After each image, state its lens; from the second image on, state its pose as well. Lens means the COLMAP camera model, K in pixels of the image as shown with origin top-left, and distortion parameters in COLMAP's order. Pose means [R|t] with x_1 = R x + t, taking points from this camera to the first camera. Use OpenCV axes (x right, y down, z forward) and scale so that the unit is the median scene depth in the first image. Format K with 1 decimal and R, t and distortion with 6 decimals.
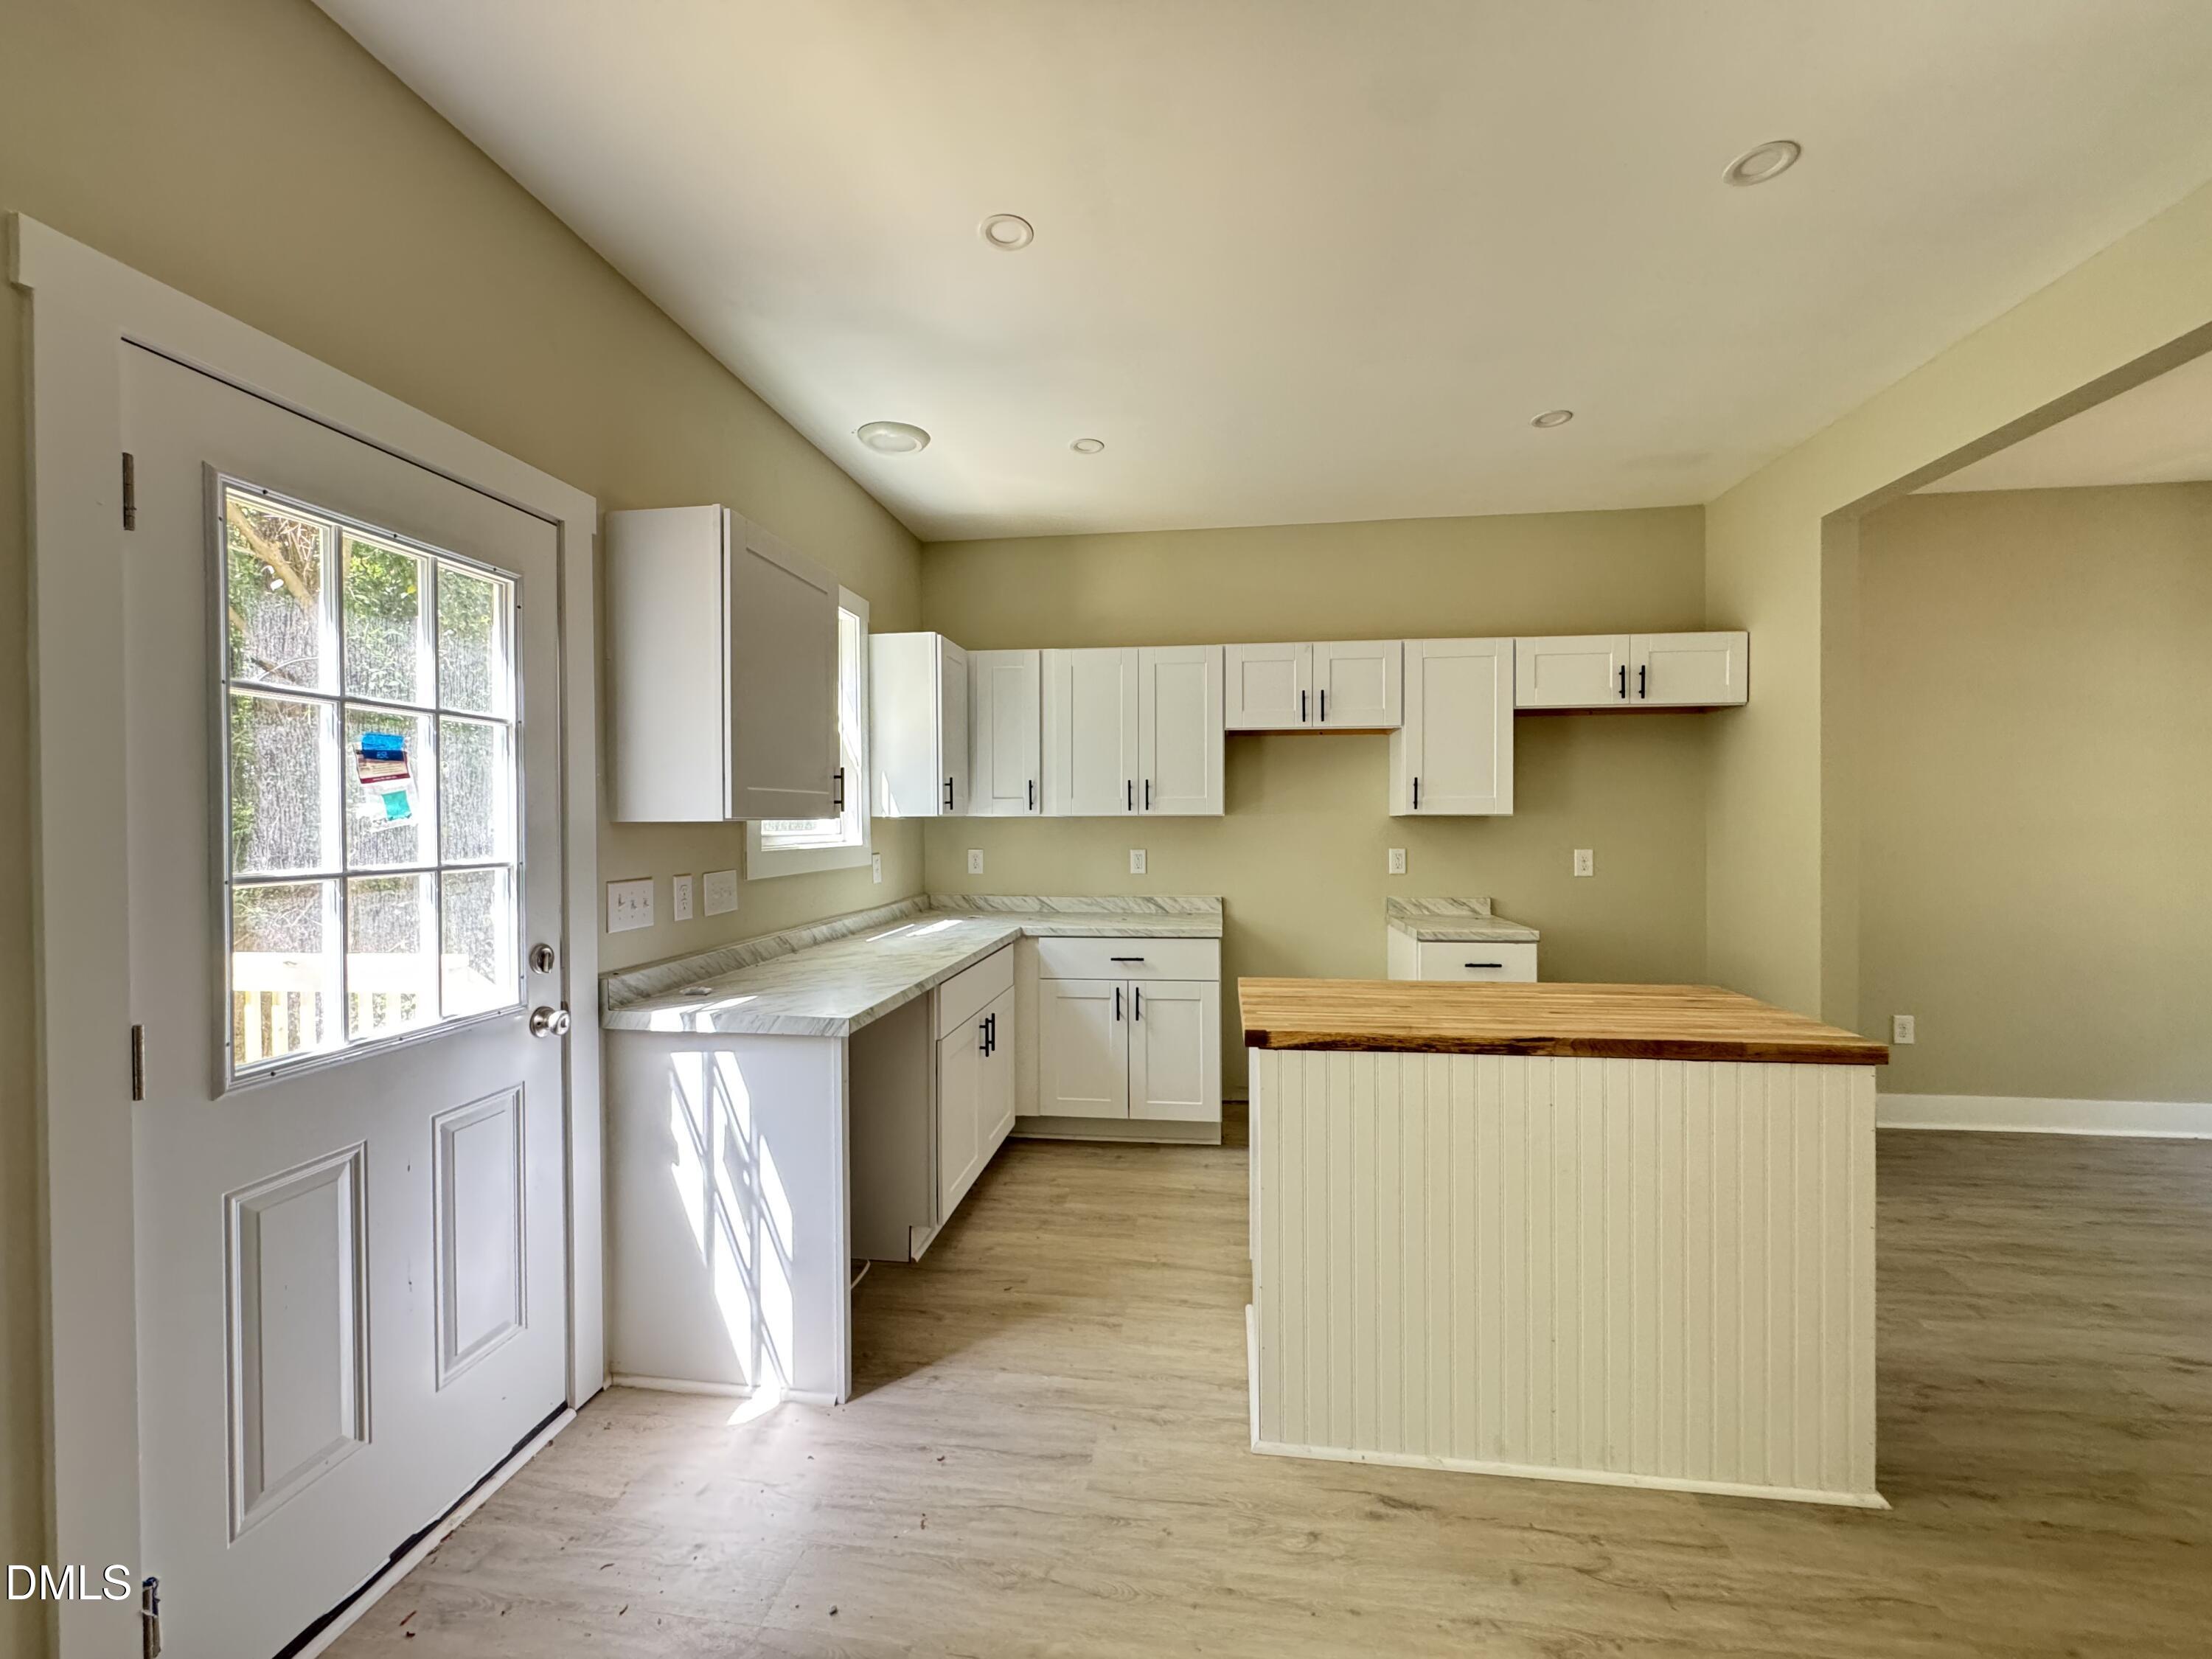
lens RADIAL K [[881.6, 0, 1106.0], [0, 881.6, 829.5], [0, 0, 1]] dist [-0.000227, 0.000022]
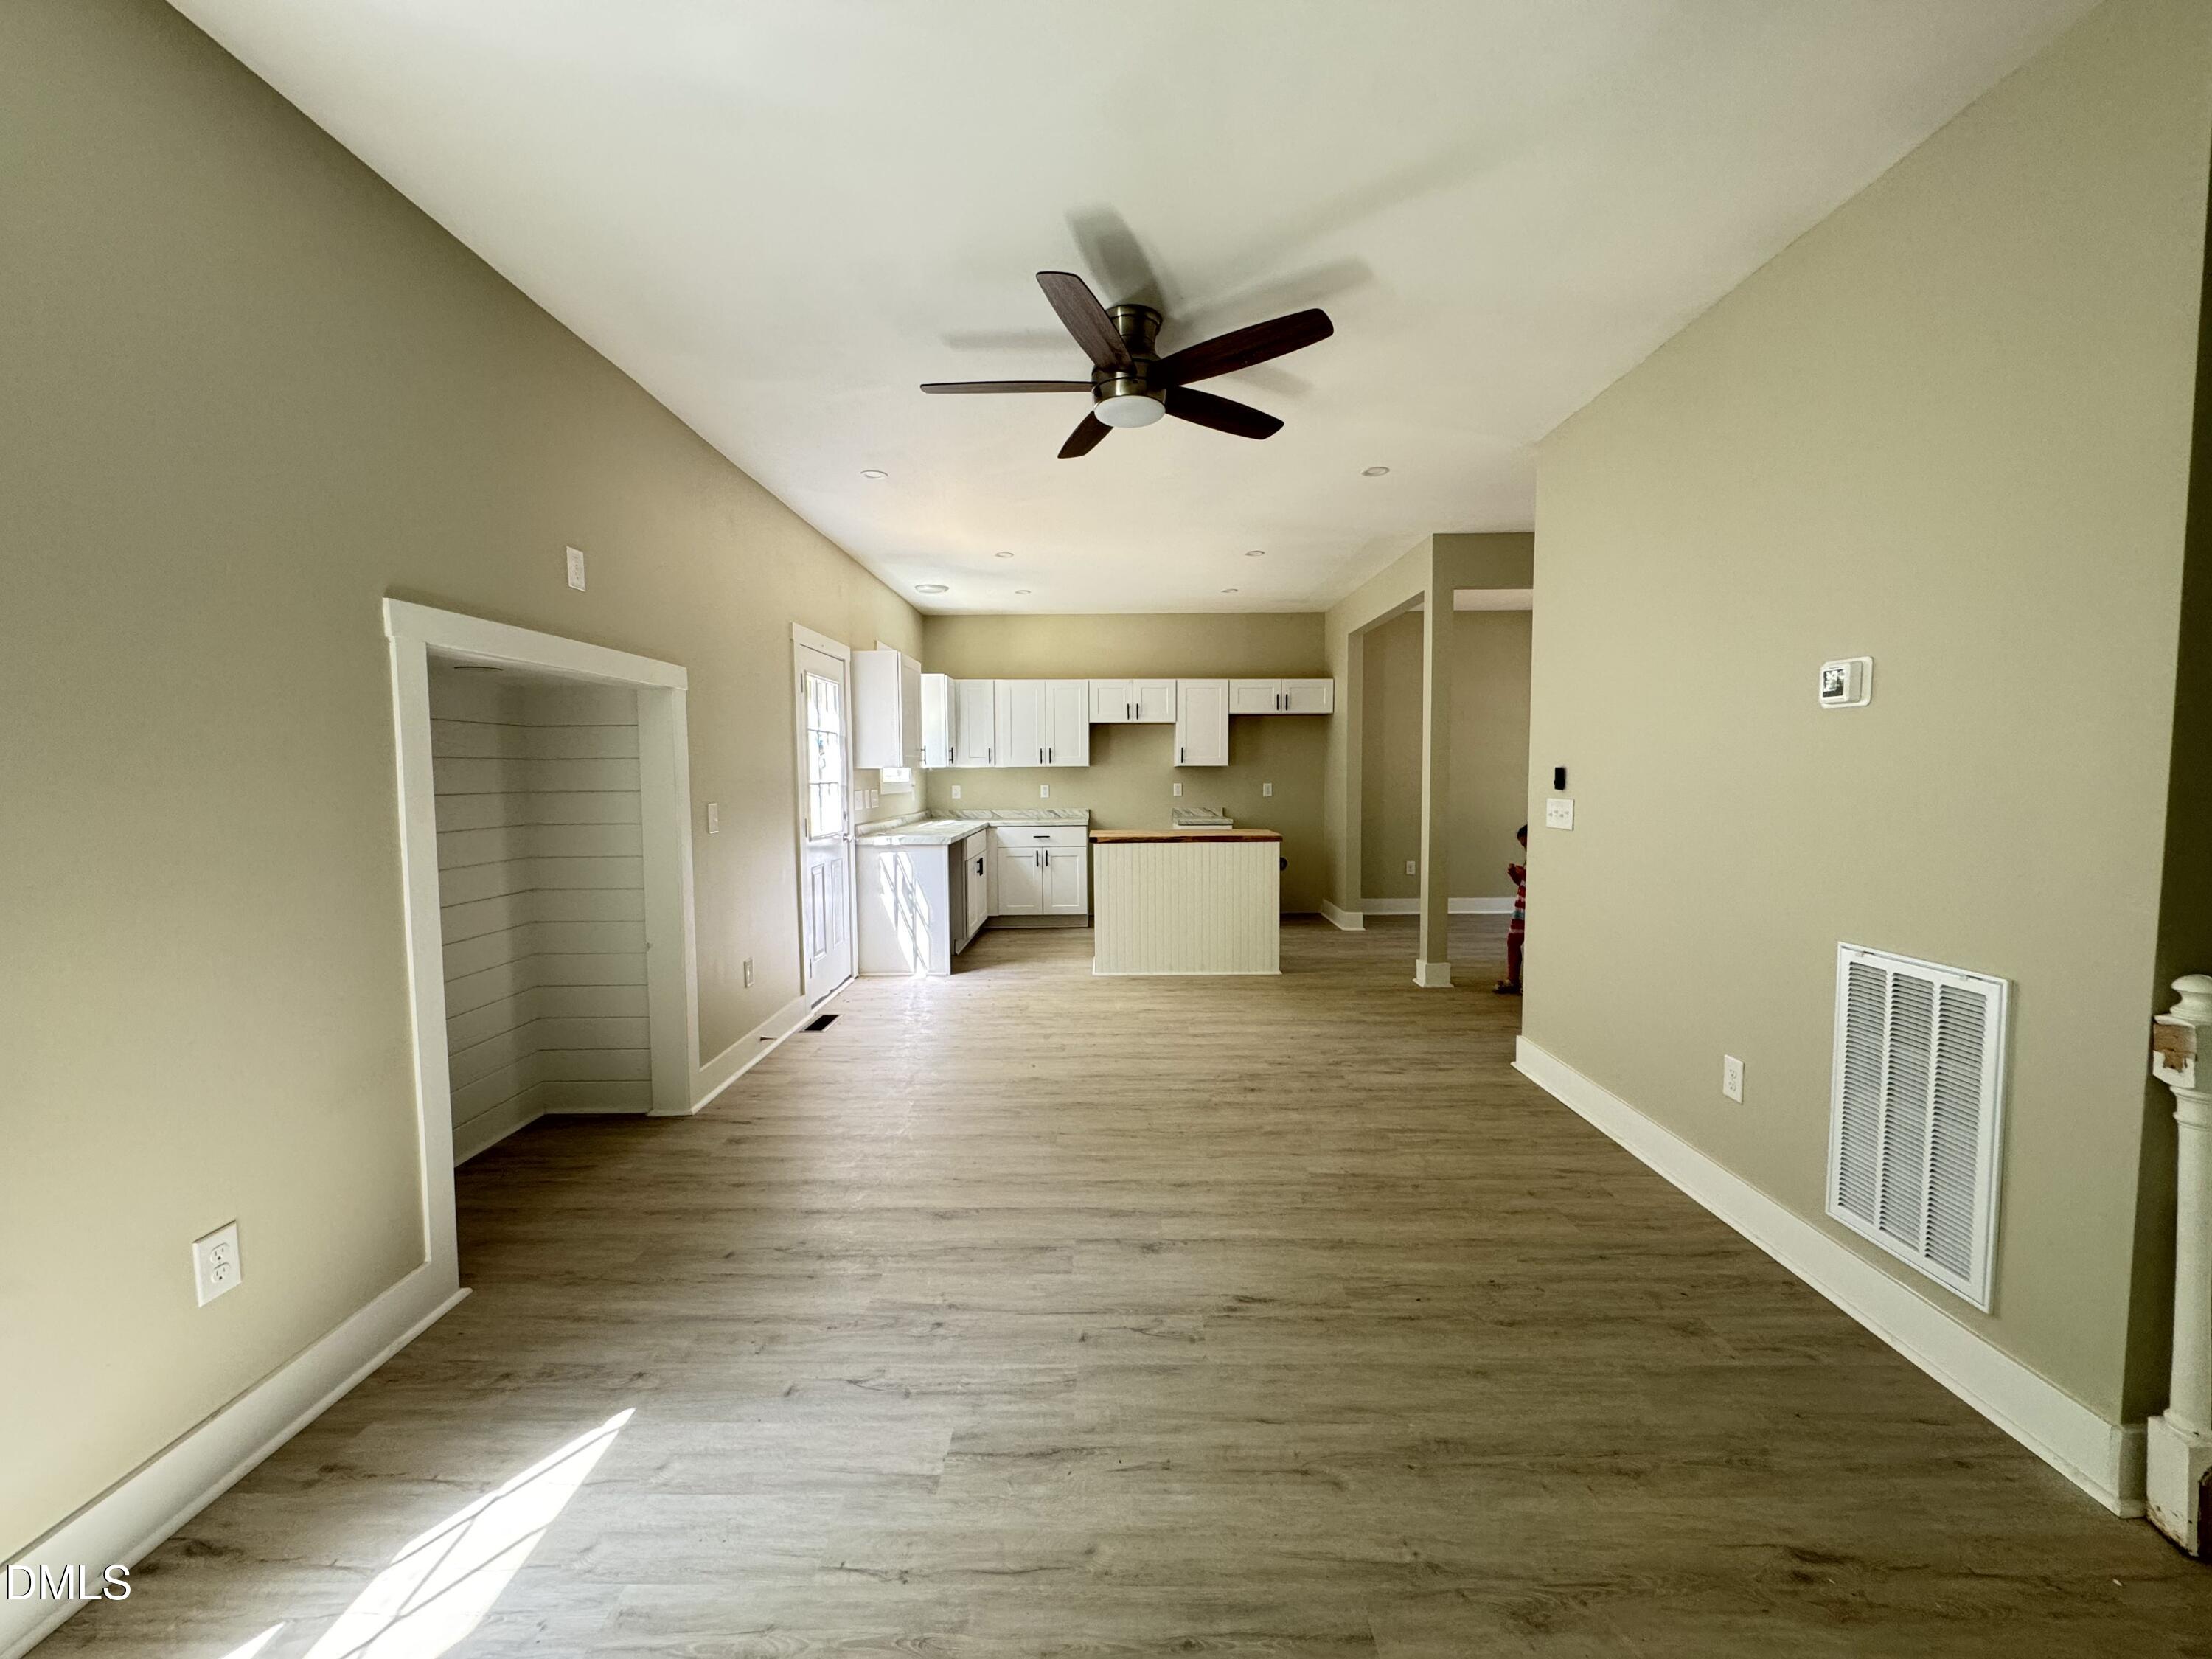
lens RADIAL K [[917.9, 0, 1133.4], [0, 917.9, 833.5], [0, 0, 1]] dist [-0.000072, -0.000007]
pose [[0.987980, -0.011958, 0.154119, -0.102610], [0.003807, 0.998583, 0.053079, 0.030067], [-0.154536, -0.051854, 0.986626, -1.244983]]
